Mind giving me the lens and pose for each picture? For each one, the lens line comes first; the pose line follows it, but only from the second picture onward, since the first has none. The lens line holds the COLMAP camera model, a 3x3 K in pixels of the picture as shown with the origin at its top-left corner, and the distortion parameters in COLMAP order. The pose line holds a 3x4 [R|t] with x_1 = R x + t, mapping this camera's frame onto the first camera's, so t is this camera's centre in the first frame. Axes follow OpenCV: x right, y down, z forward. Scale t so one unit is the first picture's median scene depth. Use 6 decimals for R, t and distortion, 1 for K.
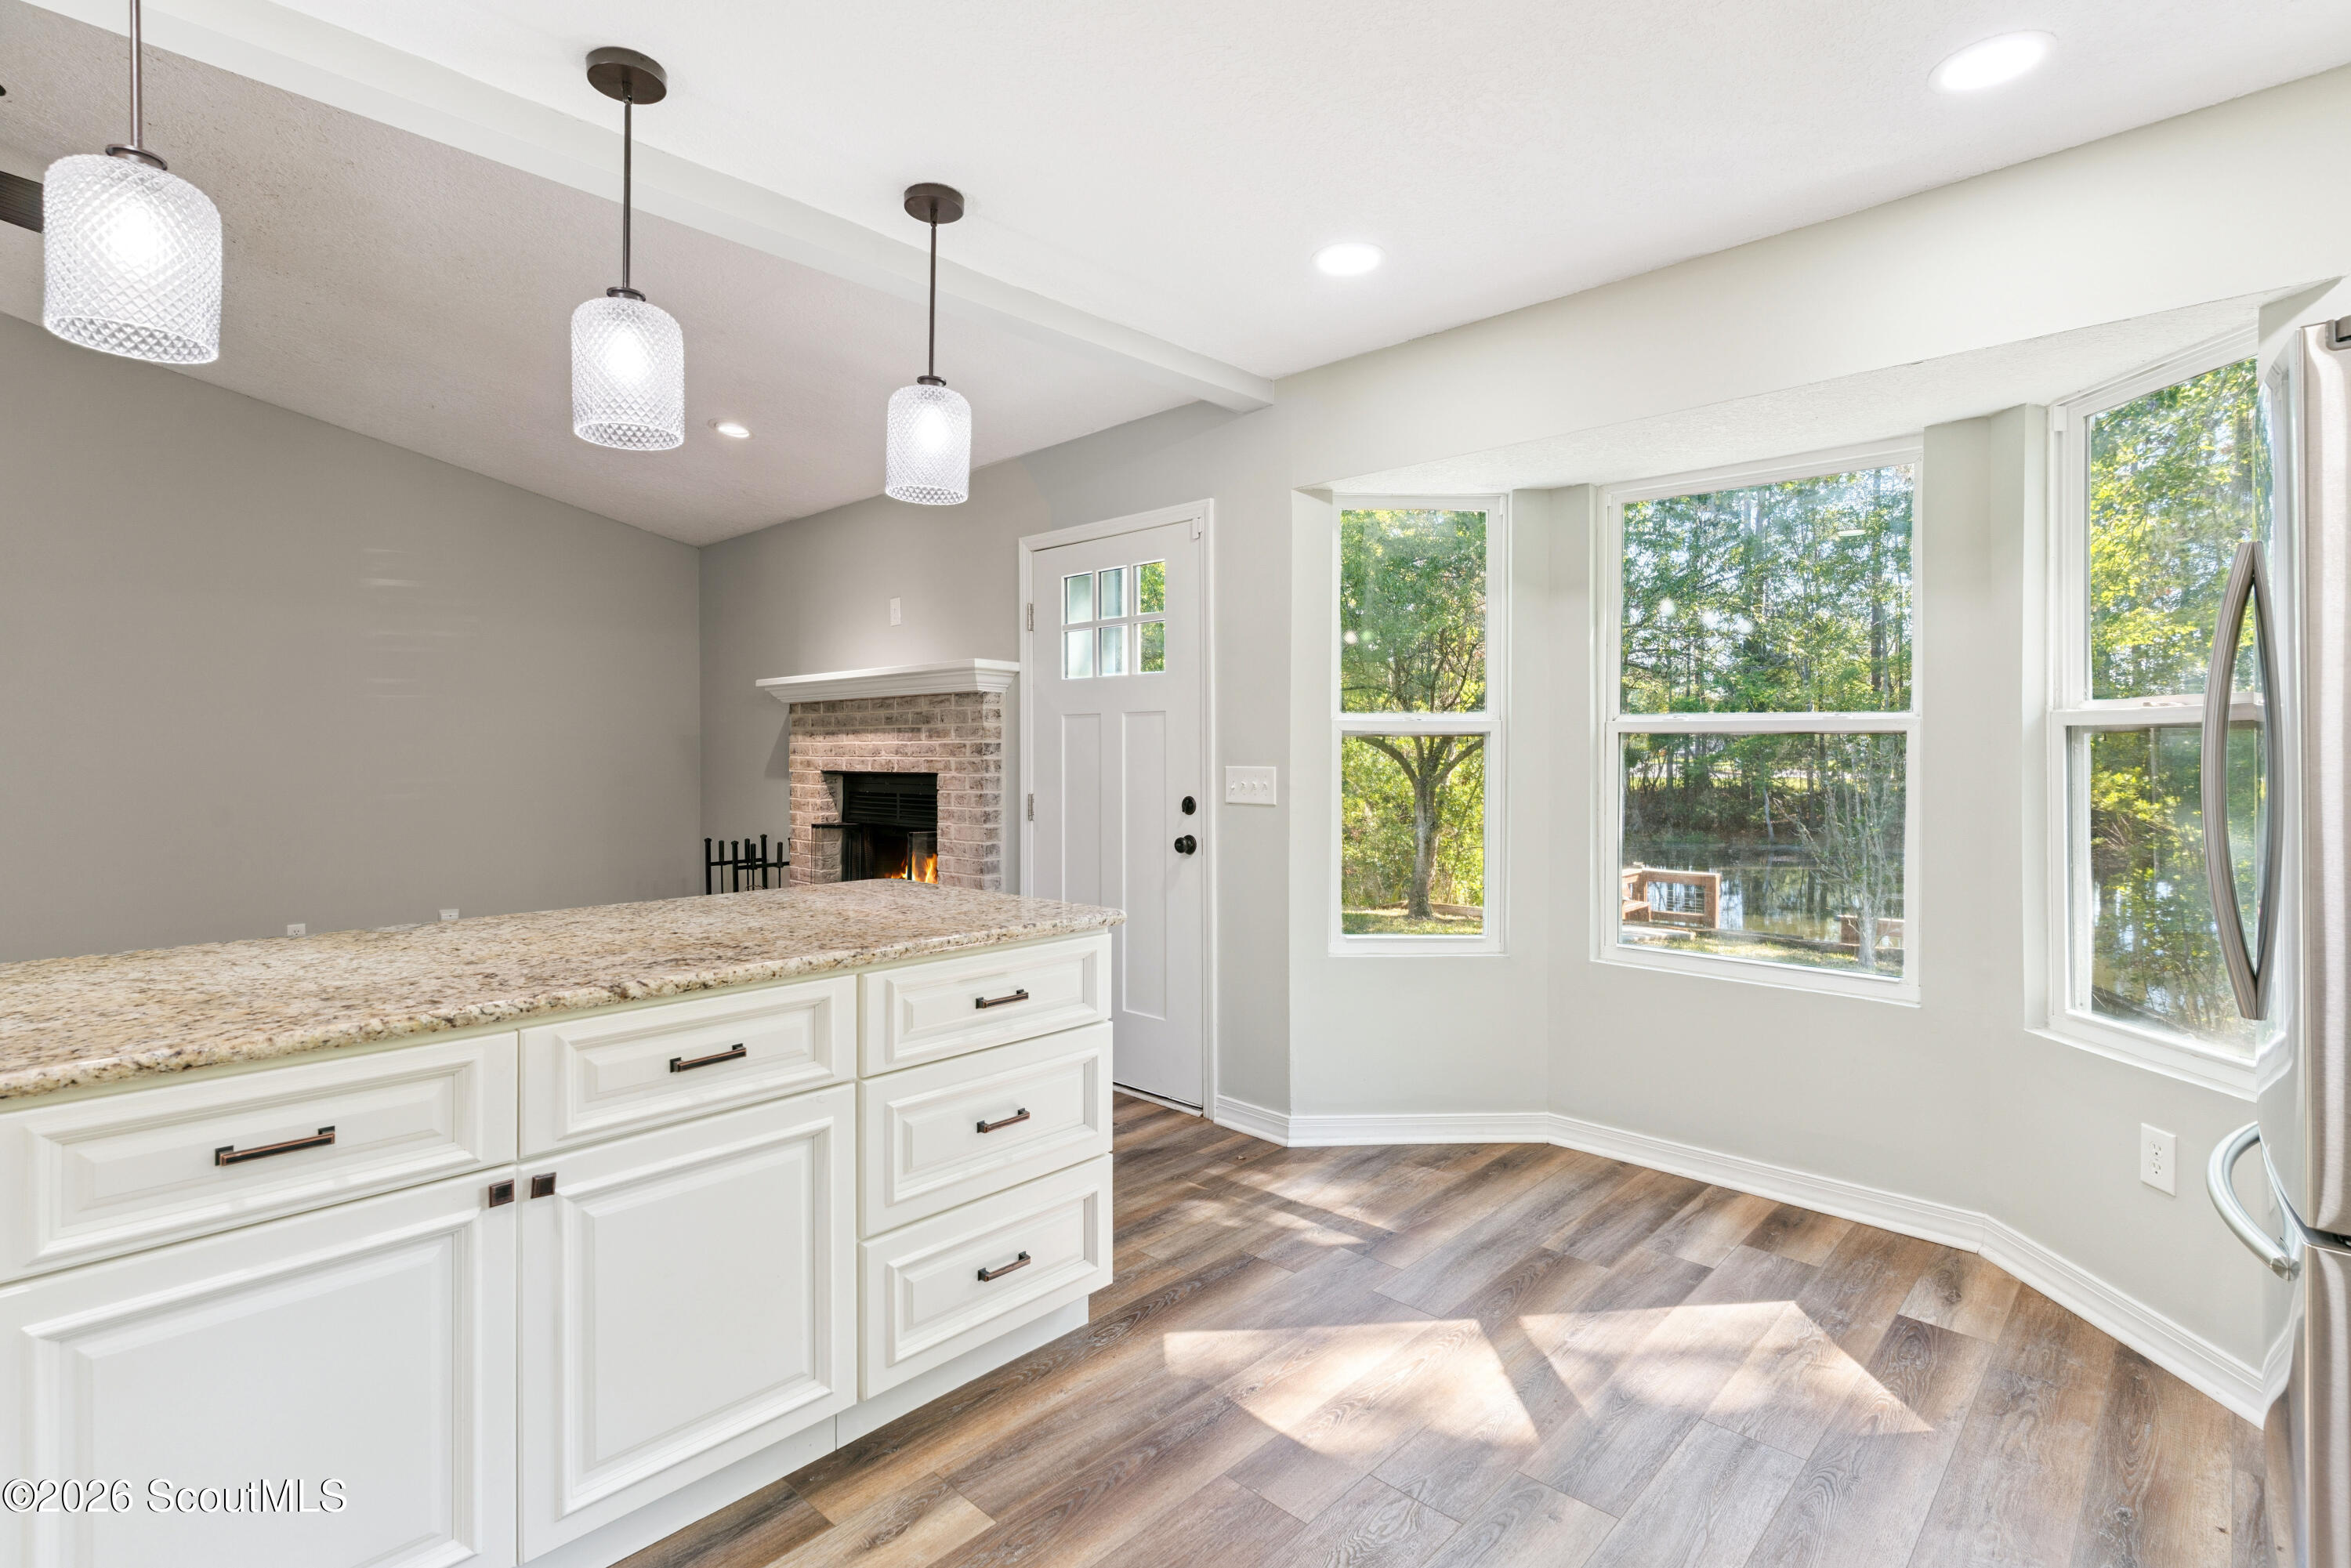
lens RADIAL K [[1117.8, 0, 1184.1], [0, 1117.8, 762.6], [0, 0, 1]] dist [0.005244, -0.000021]
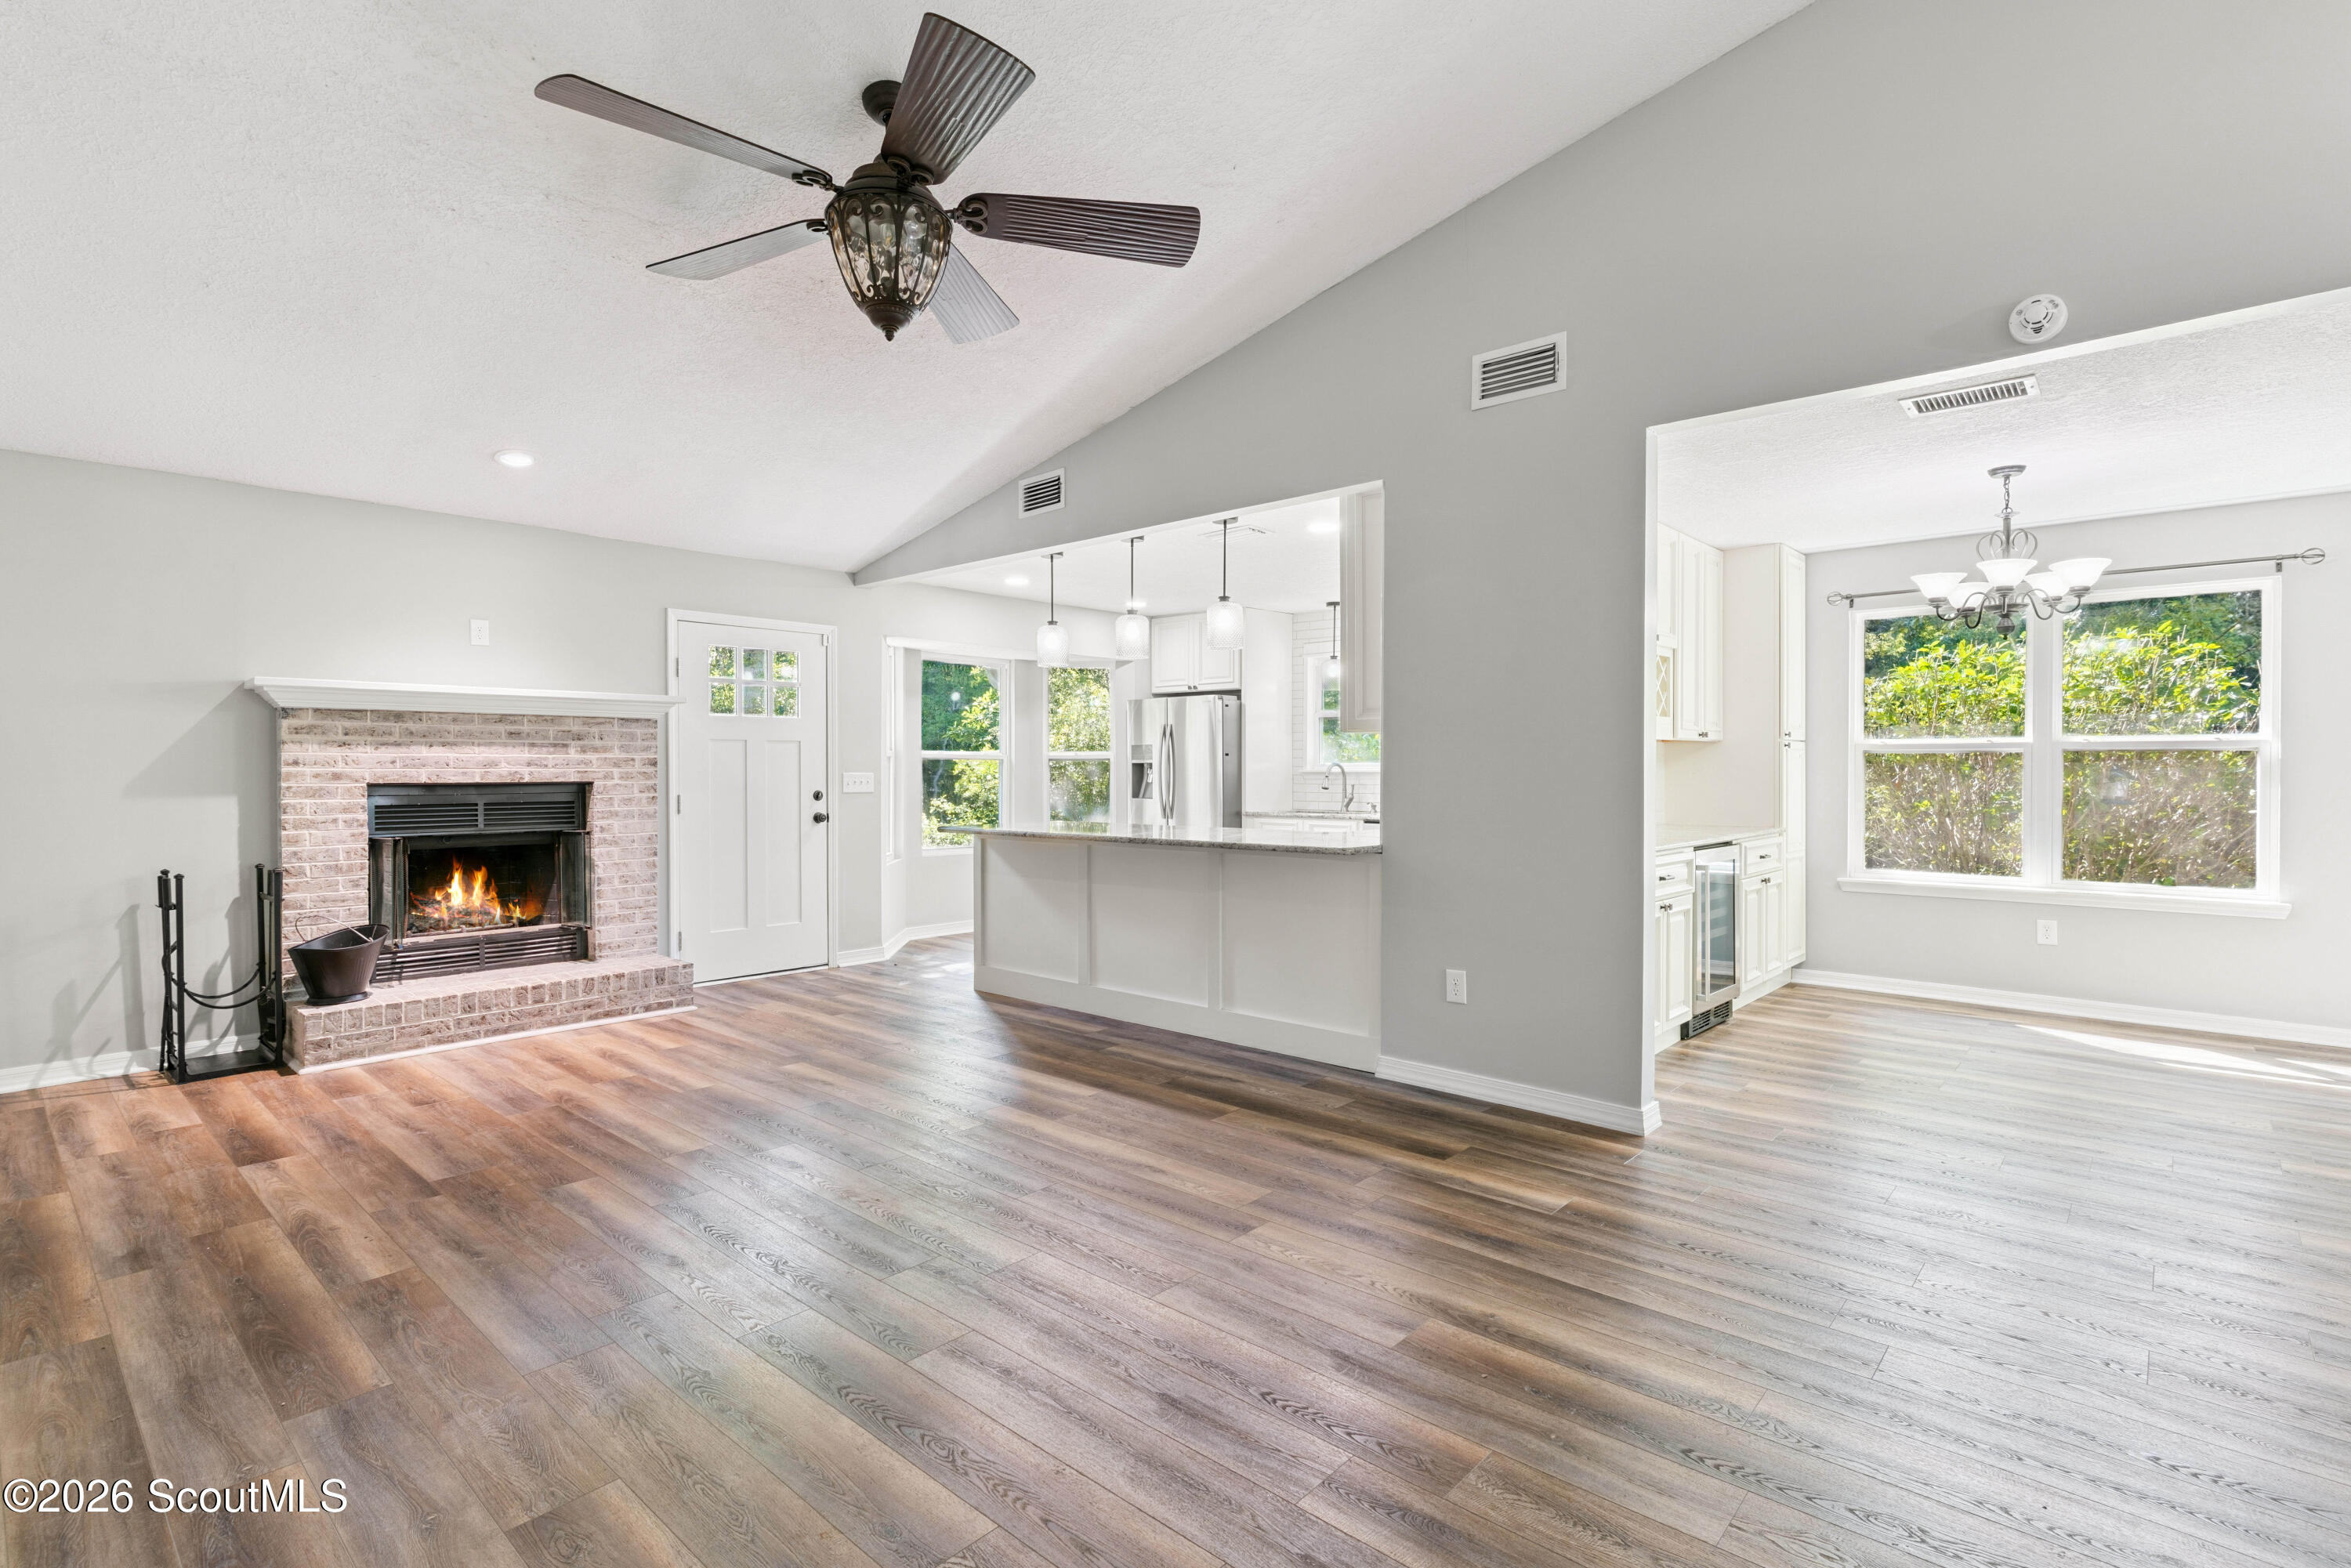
lens RADIAL K [[1091.7, 0, 1166.6], [0, 1091.7, 780.7], [0, 0, 1]] dist [0.001897, 0.000125]
pose [[-0.014654, -0.012737, 0.999811, -1.409708], [0.007750, 0.999887, 0.012852, -0.002032], [-0.999863, 0.007937, -0.014554, 0.391298]]
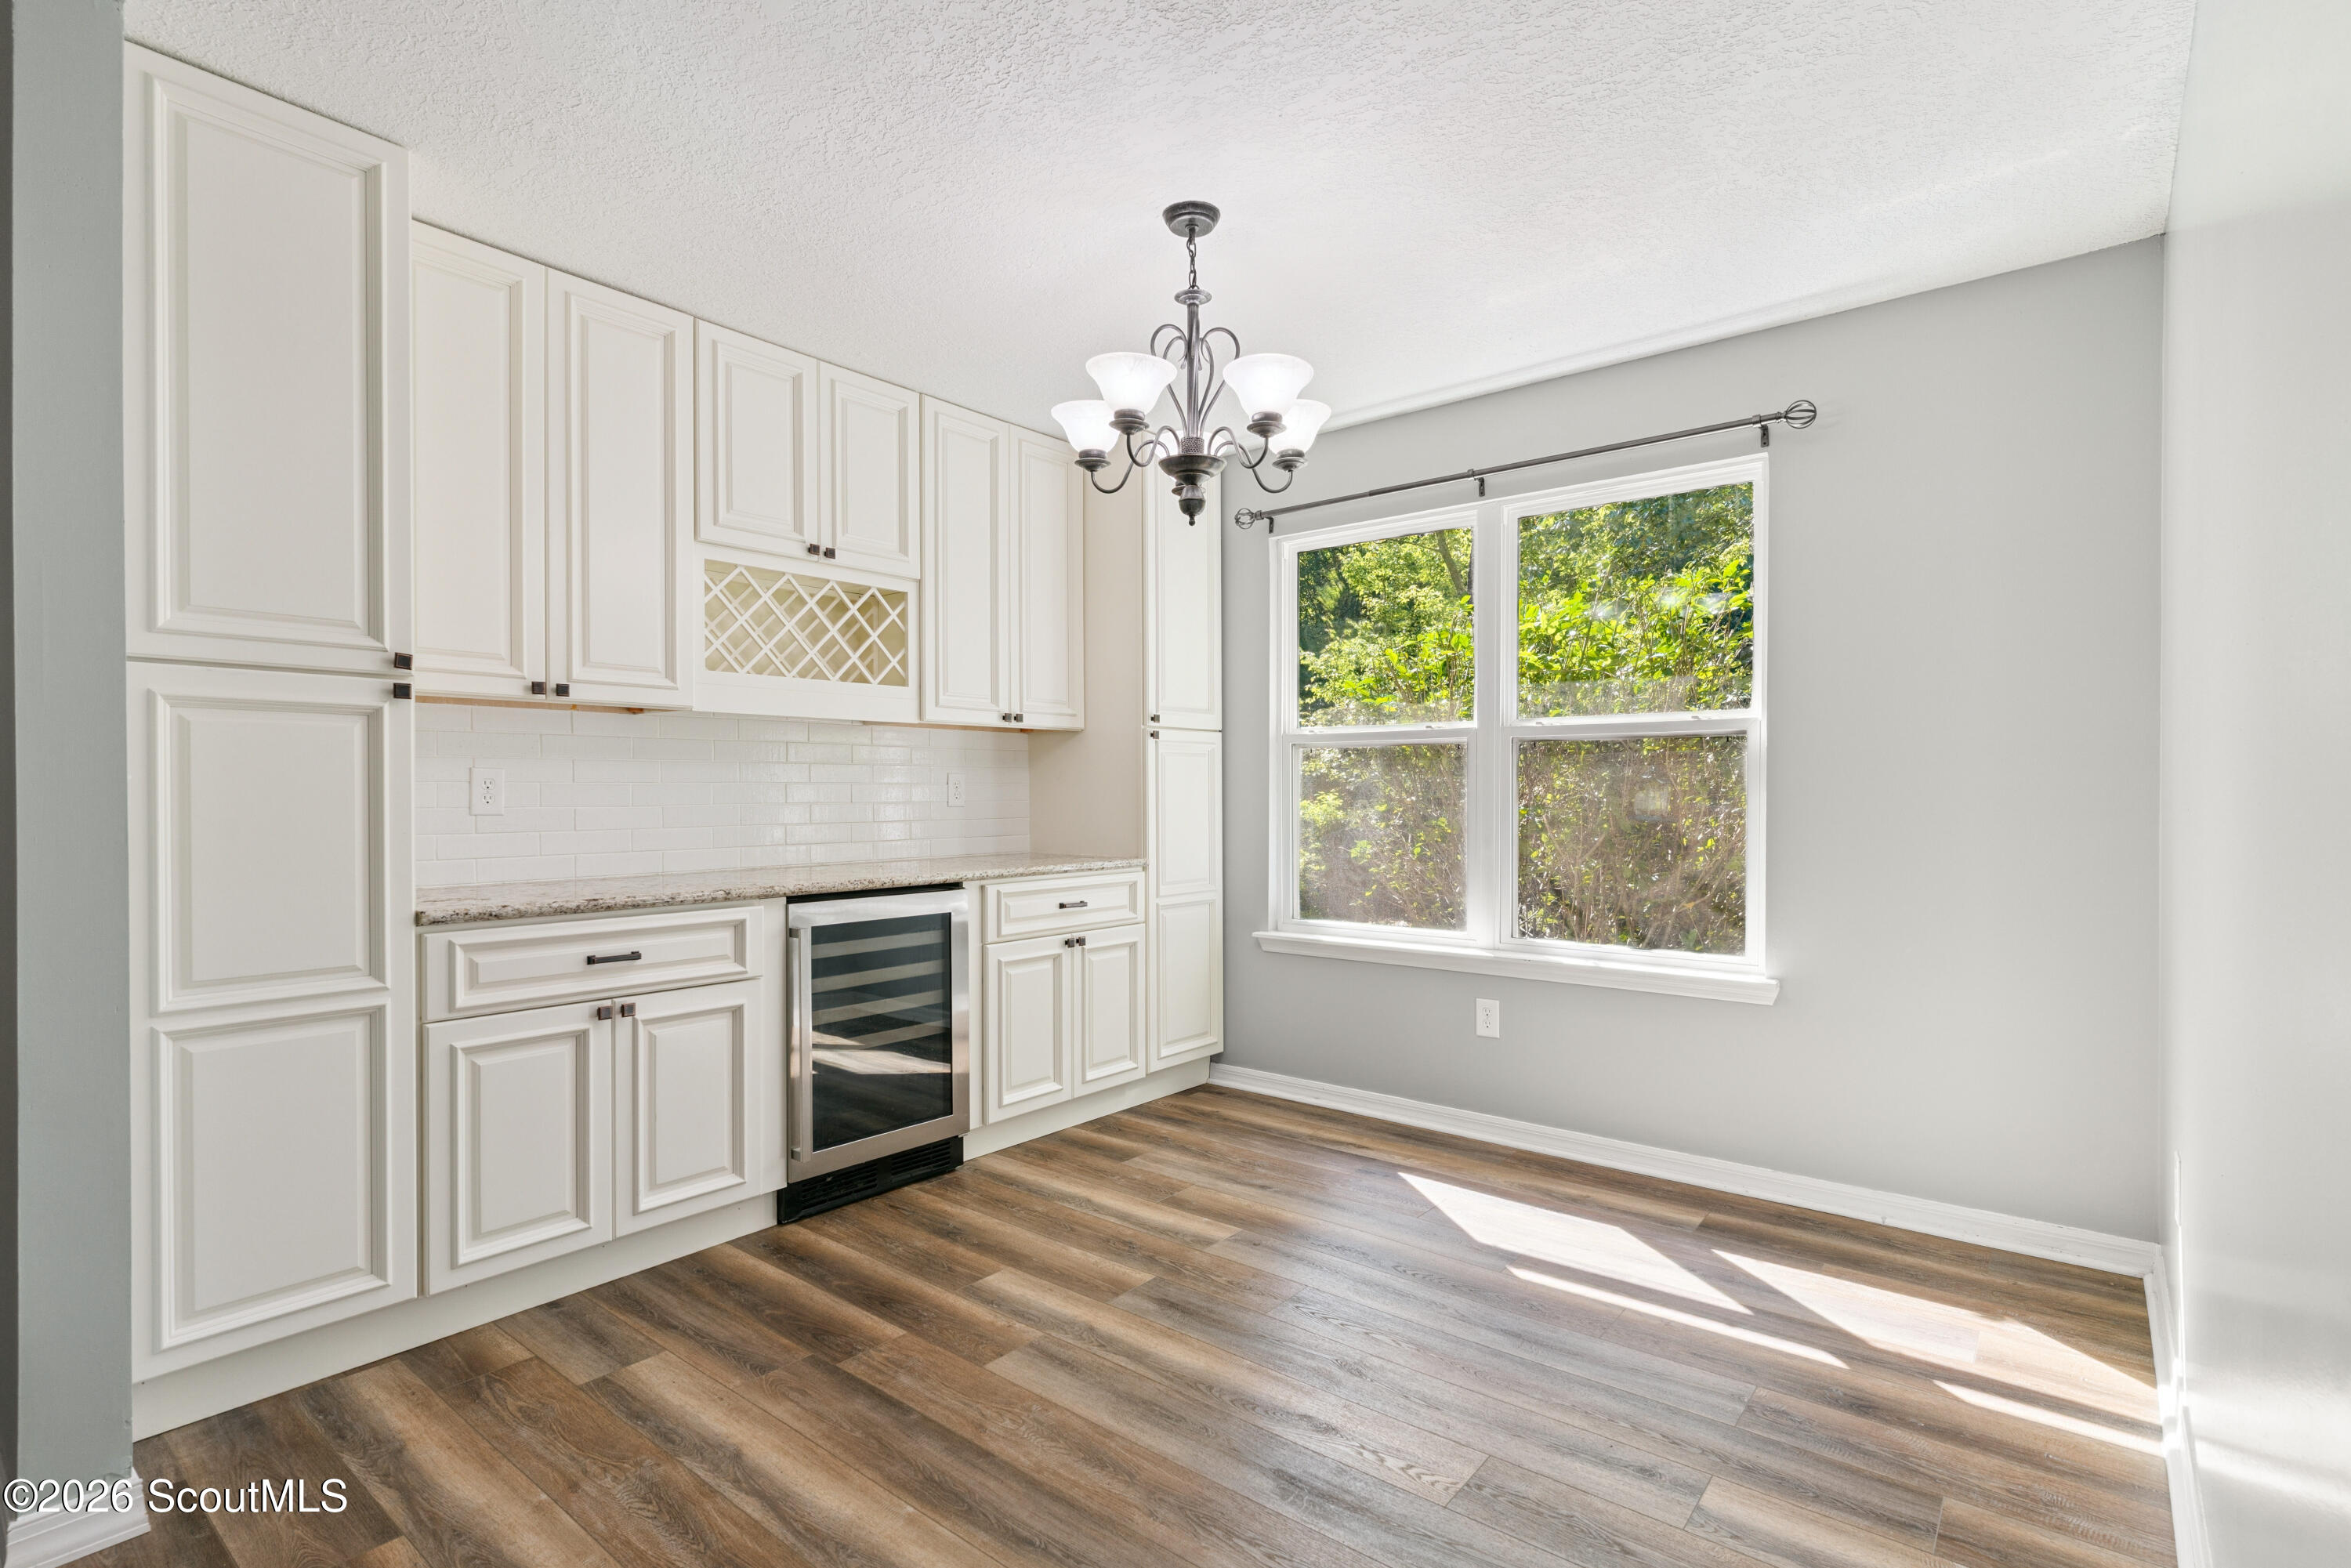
lens RADIAL K [[1122.9, 0, 1172.1], [0, 1122.9, 806.9], [0, 0, 1]] dist [-0.002516, -0.000496]
pose [[-0.071215, -0.014826, 0.997351, -1.016899], [0.009266, 0.999837, 0.015525, 0.021377], [-0.997418, 0.010347, -0.071066, -0.293692]]
